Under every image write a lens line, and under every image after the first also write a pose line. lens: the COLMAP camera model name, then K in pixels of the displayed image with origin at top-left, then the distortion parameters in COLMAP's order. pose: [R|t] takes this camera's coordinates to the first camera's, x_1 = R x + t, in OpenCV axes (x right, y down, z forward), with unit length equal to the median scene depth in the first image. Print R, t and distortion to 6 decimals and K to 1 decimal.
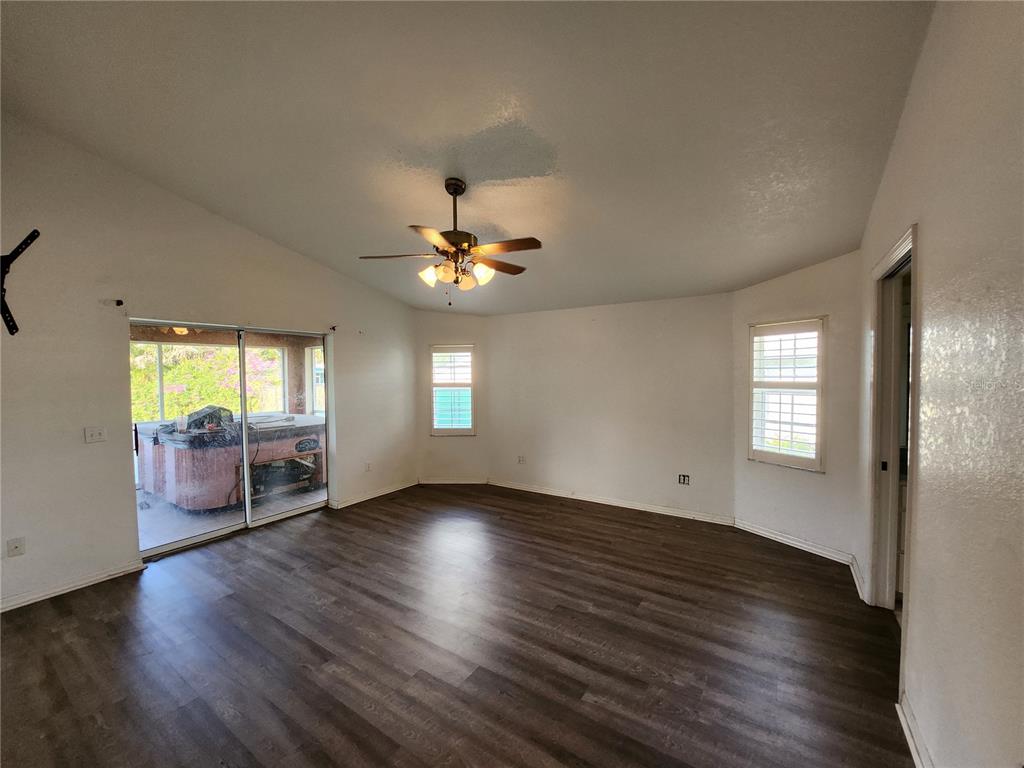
lens RADIAL K [[411.0, 0, 513.1], [0, 411.0, 384.9], [0, 0, 1]] dist [-0.013670, -0.001082]
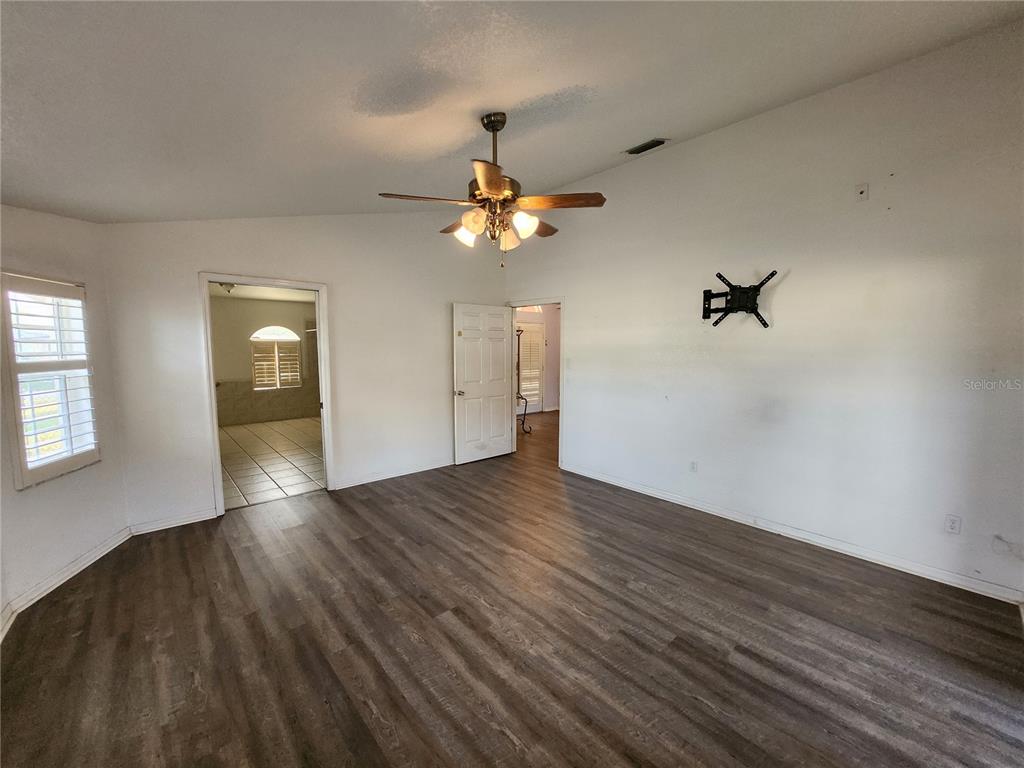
lens RADIAL K [[411.0, 0, 511.1], [0, 411.0, 384.8], [0, 0, 1]] dist [-0.013670, -0.001082]
pose [[-0.967924, -0.014836, 0.250806, -0.337283], [0.015808, 0.992681, 0.119728, -0.042412], [-0.250747, 0.119853, -0.960605, 1.598227]]
